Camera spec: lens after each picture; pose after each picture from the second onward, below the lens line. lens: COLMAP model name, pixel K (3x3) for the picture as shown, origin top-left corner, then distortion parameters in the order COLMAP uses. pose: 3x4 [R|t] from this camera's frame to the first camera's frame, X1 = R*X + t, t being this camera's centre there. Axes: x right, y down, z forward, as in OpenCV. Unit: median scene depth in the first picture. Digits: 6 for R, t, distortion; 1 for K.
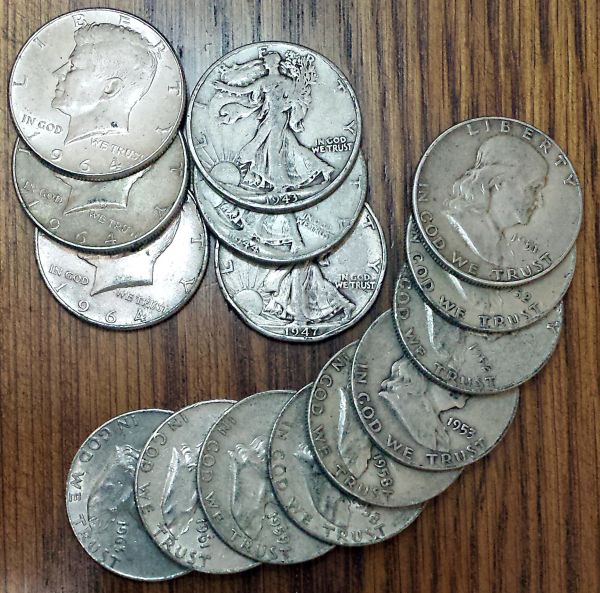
lens RADIAL K [[762.7, 0, 301.9], [0, 762.7, 296.1], [0, 0, 1]] dist [-0.009884, 0.000000]
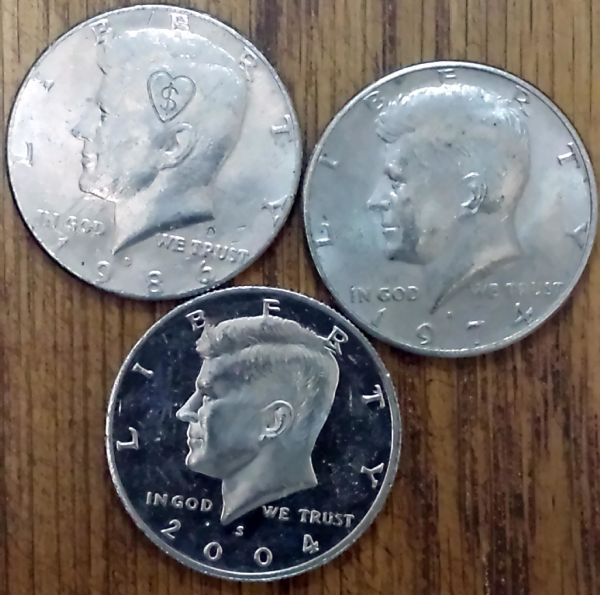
lens RADIAL K [[755.0, 0, 300.0], [0, 755.0, 297.7], [0, 0, 1]] dist [-0.007645, 0.000000]
pose [[0.999622, -0.004088, -0.027171, -0.149670], [0.003711, 0.999896, -0.013929, -0.013894], [0.027226, 0.013823, 0.999534, 0.417656]]
